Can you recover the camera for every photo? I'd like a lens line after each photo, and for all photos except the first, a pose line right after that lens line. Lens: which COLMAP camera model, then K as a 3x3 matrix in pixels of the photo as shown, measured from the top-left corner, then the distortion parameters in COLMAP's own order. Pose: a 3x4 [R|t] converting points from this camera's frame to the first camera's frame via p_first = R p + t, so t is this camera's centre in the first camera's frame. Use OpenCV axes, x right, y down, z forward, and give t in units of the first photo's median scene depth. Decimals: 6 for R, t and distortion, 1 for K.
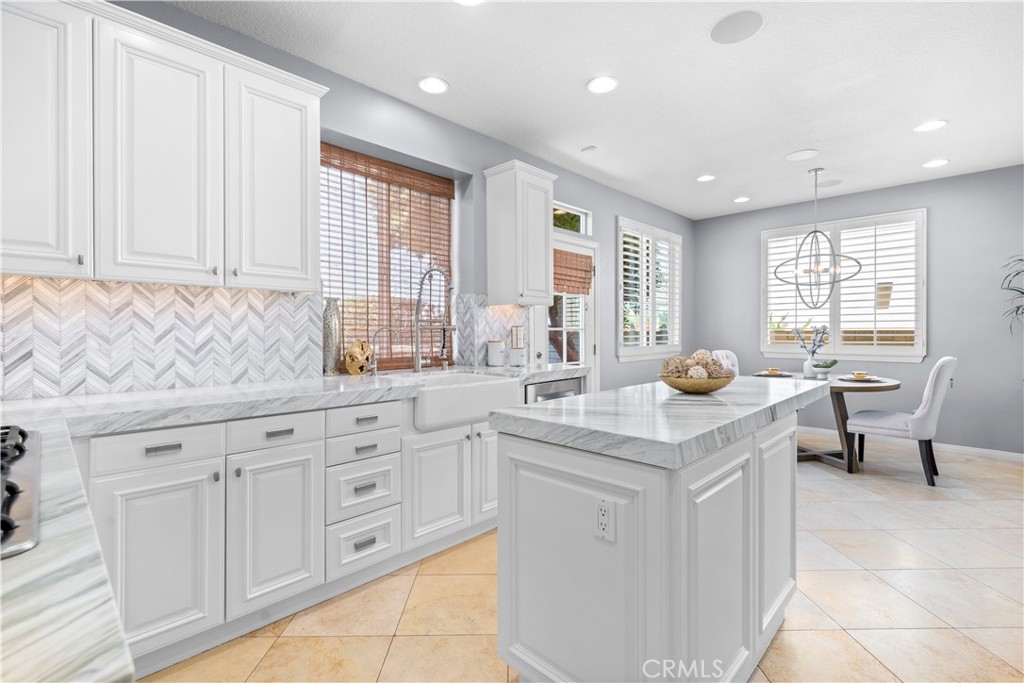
lens RADIAL K [[458.6, 0, 514.7], [0, 458.6, 337.6], [0, 0, 1]] dist [-0.001593, -0.000155]
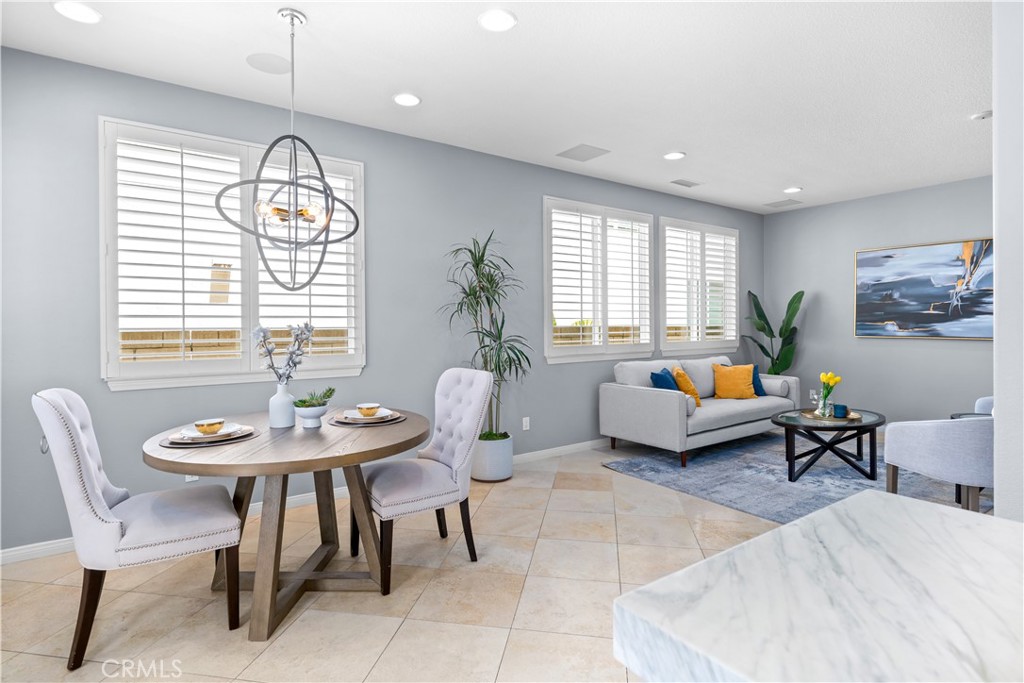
lens RADIAL K [[524.9, 0, 516.2], [0, 524.9, 327.1], [0, 0, 1]] dist [0.003739, 0.000374]
pose [[0.176218, -0.002414, 0.984348, 0.116362], [0.013836, 0.999904, -0.000025, -0.018199], [-0.984254, 0.013624, 0.176235, 0.601906]]
